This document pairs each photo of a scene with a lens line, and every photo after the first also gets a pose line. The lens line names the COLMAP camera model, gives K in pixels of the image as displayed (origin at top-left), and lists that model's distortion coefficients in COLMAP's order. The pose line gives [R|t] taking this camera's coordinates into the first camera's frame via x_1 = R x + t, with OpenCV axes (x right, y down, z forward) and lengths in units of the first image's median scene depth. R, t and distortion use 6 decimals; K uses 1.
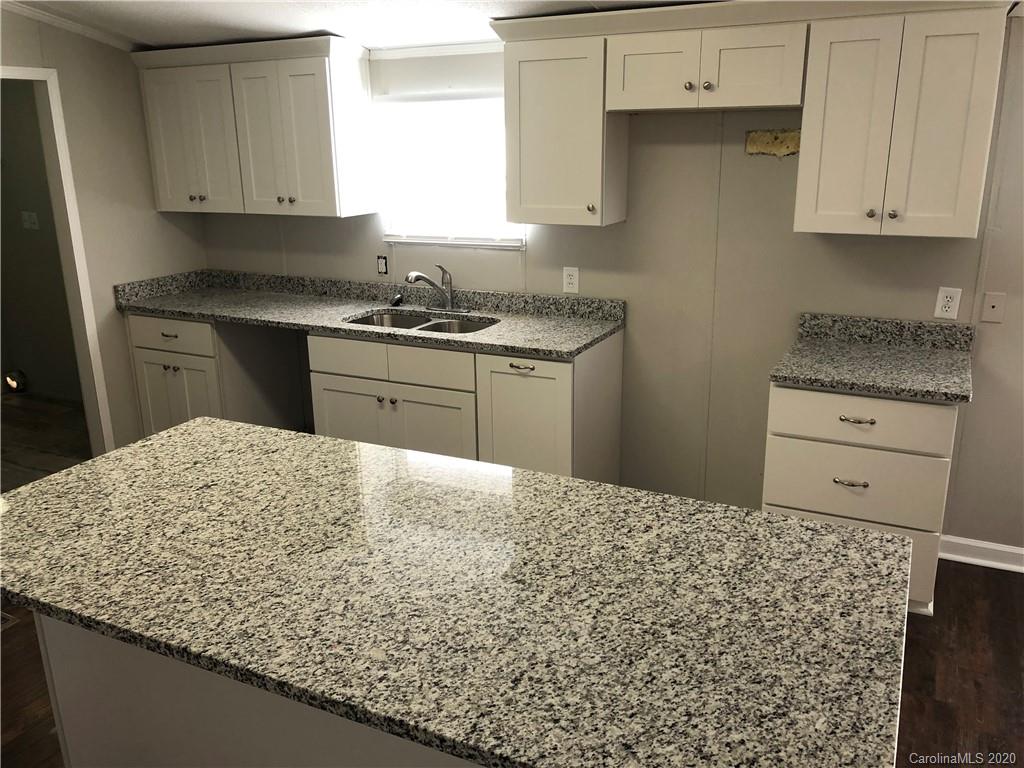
lens RADIAL K [[841.2, 0, 512.0], [0, 841.2, 384.0], [0, 0, 1]] dist [0.108918, -0.259799]
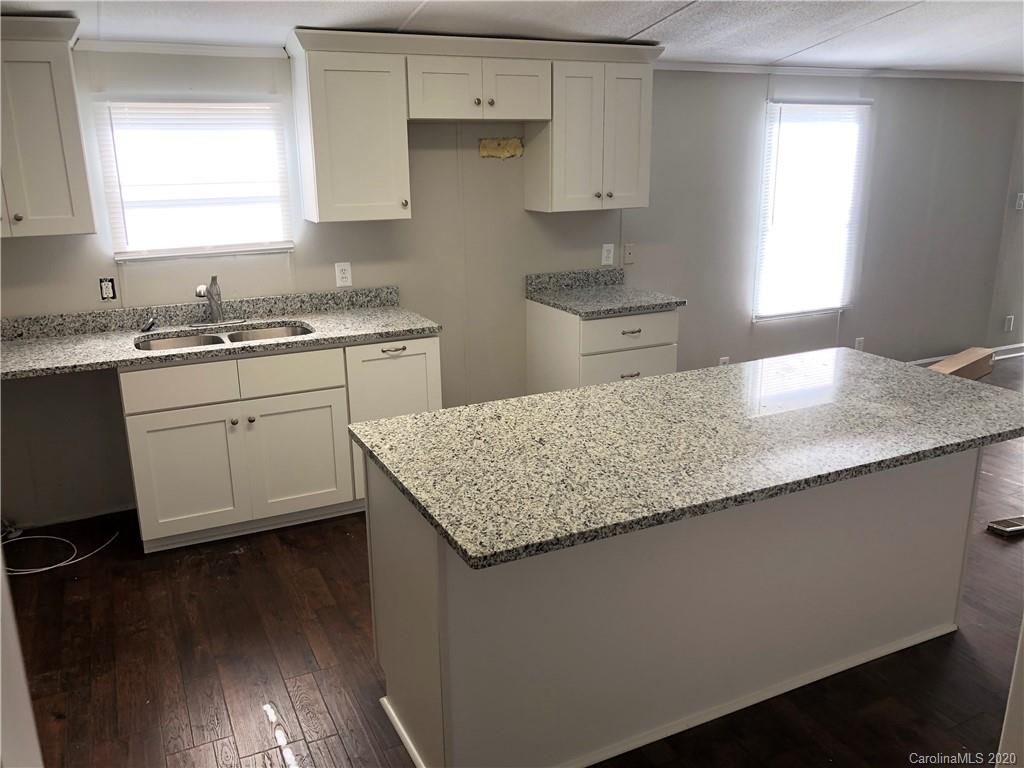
lens RADIAL K [[841.2, 0, 512.0], [0, 841.2, 384.0], [0, 0, 1]] dist [0.108918, -0.259799]
pose [[0.604124, -0.206248, 0.769738, -0.754195], [0.227095, 0.970432, 0.081789, -0.031960], [-0.763847, 0.125393, 0.633099, 0.199206]]
